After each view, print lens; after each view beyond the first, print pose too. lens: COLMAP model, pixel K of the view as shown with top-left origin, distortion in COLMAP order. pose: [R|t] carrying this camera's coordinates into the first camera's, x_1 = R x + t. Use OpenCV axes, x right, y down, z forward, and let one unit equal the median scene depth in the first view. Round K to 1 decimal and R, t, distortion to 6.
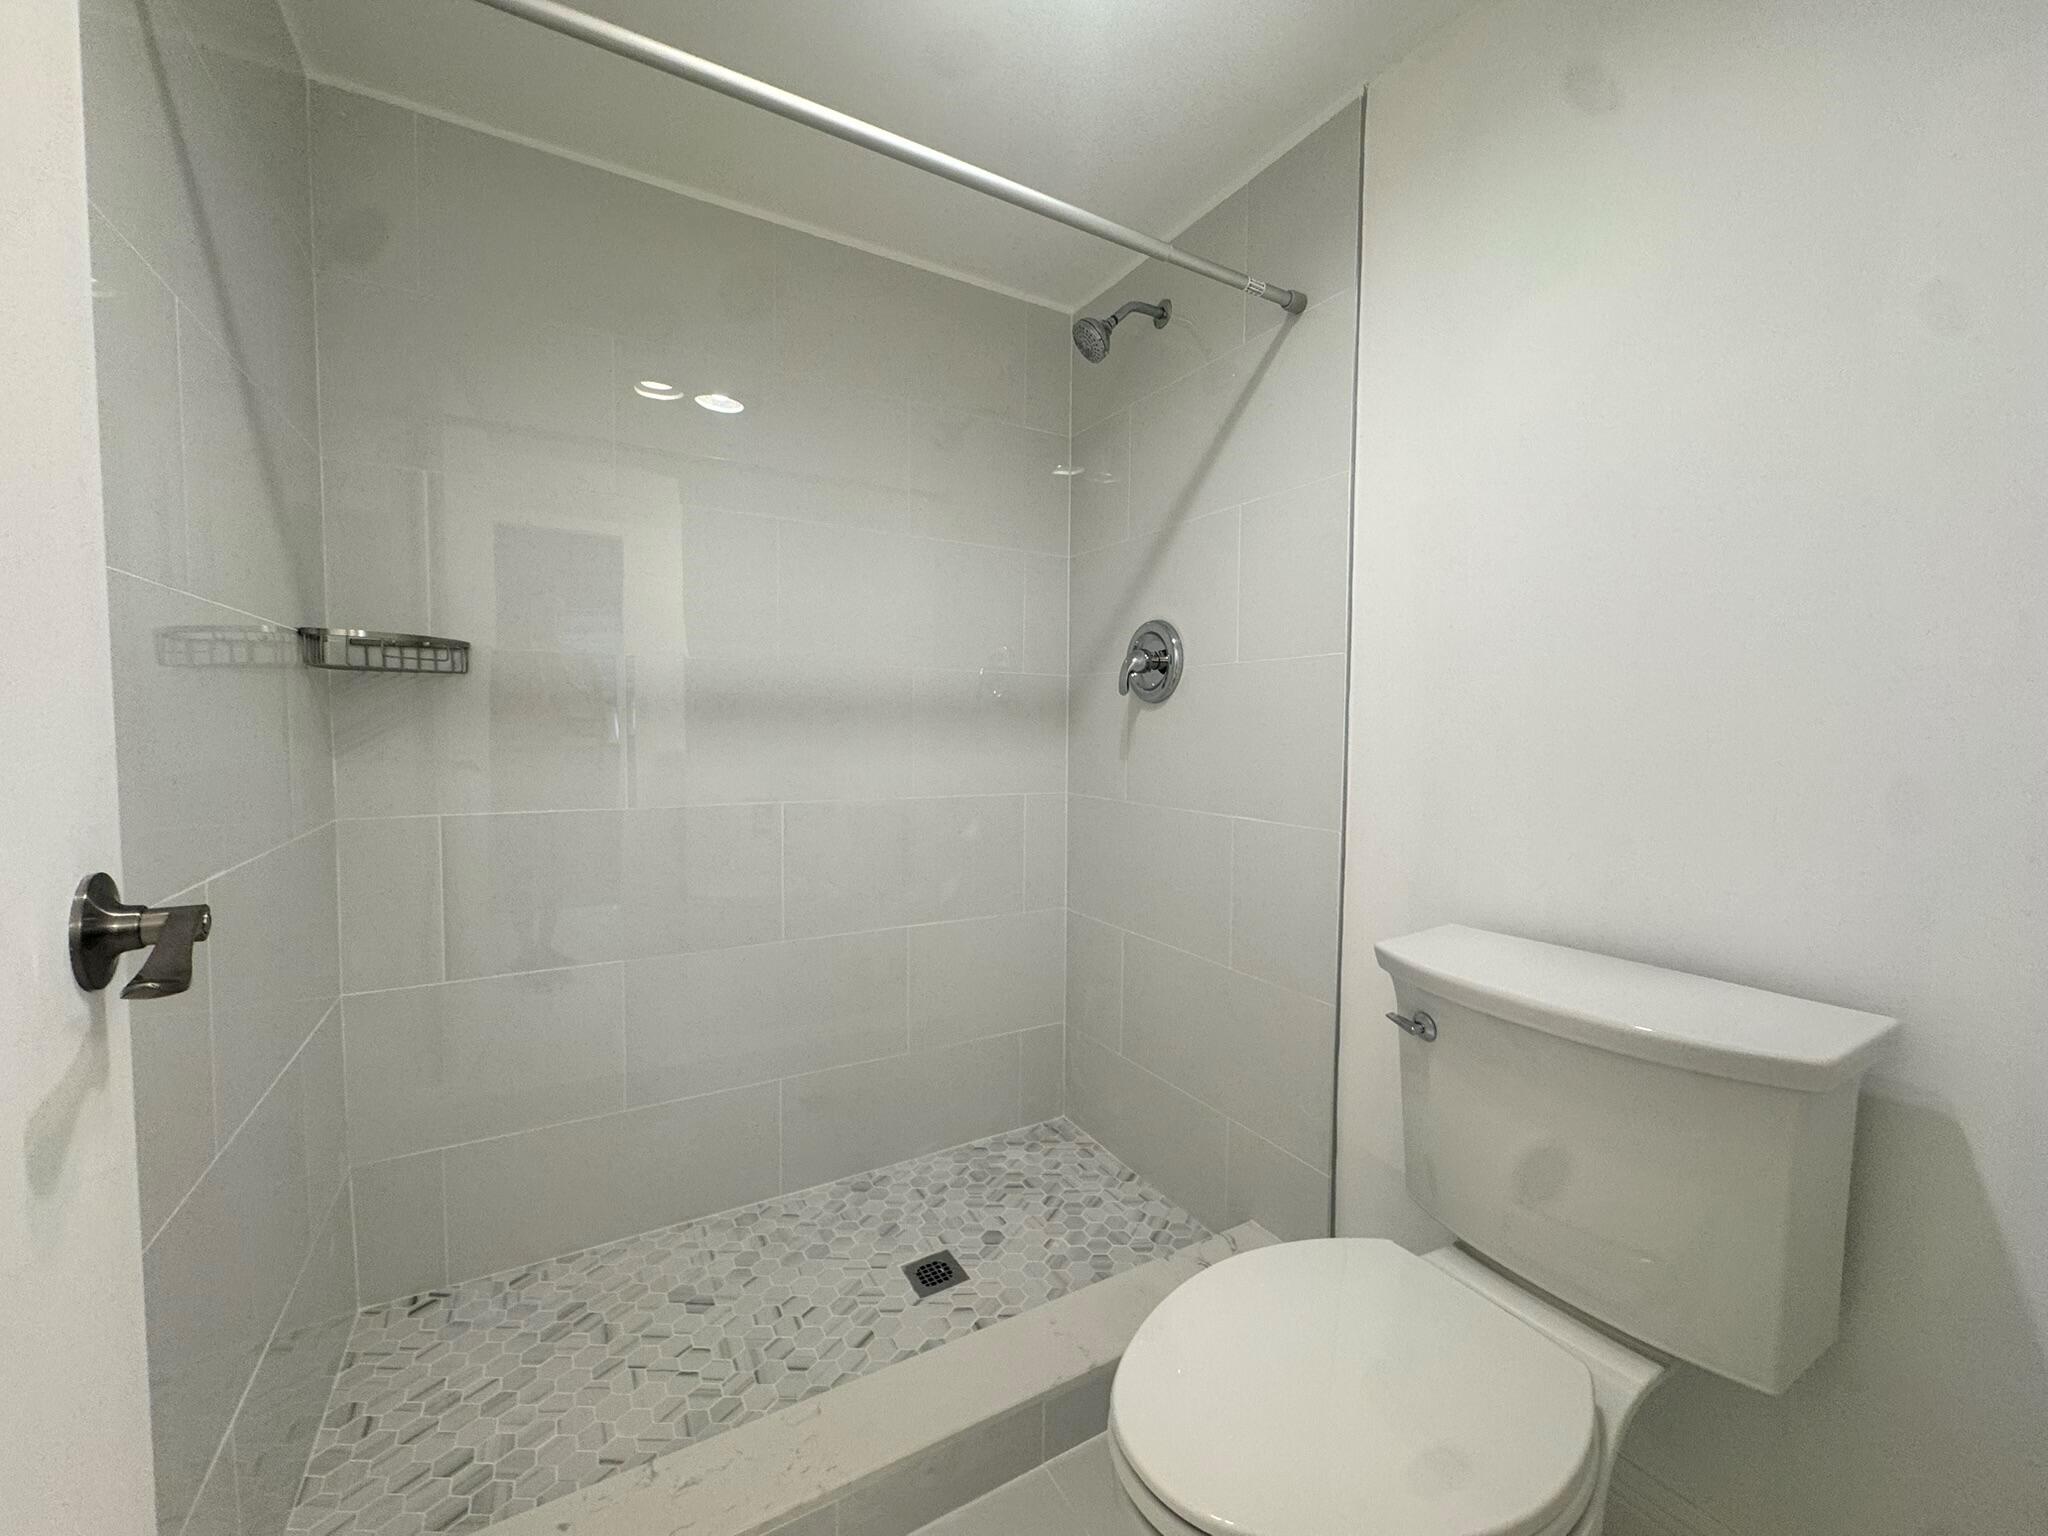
lens RADIAL K [[810.2, 0, 1021.7], [0, 810.2, 767.3], [0, 0, 1]] dist [0.001268, 0.000238]
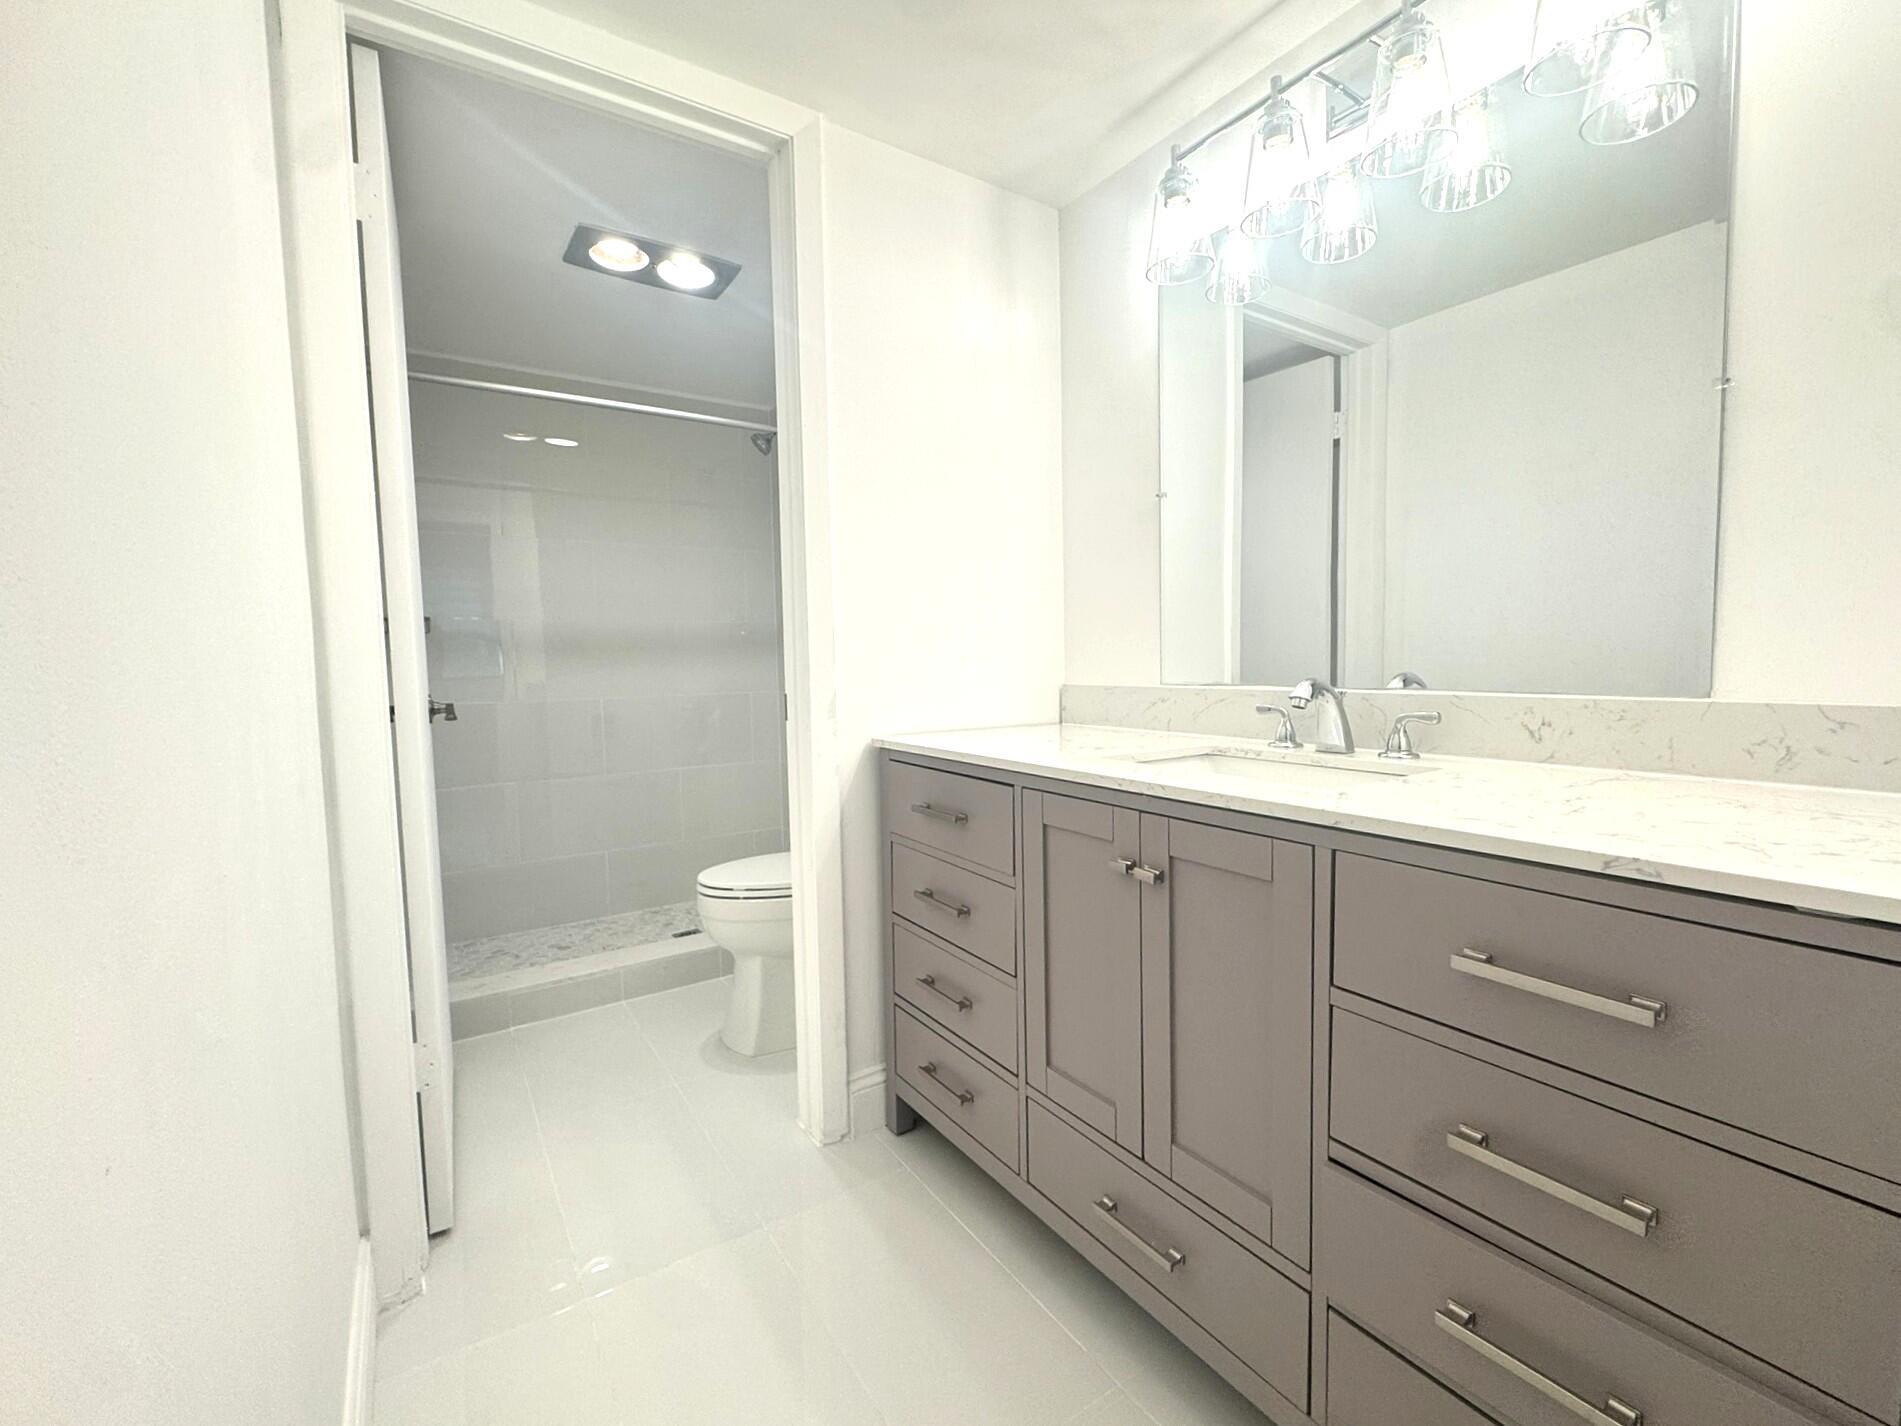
lens RADIAL K [[817.8, 0, 955.5], [0, 817.8, 713.1], [0, 0, 1]] dist [-0.003611, 0.000201]
pose [[0.996668, -0.033061, 0.074566, 0.432745], [0.031857, 0.999343, 0.017280, 0.085248], [-0.075088, -0.014847, 0.997066, -1.067679]]
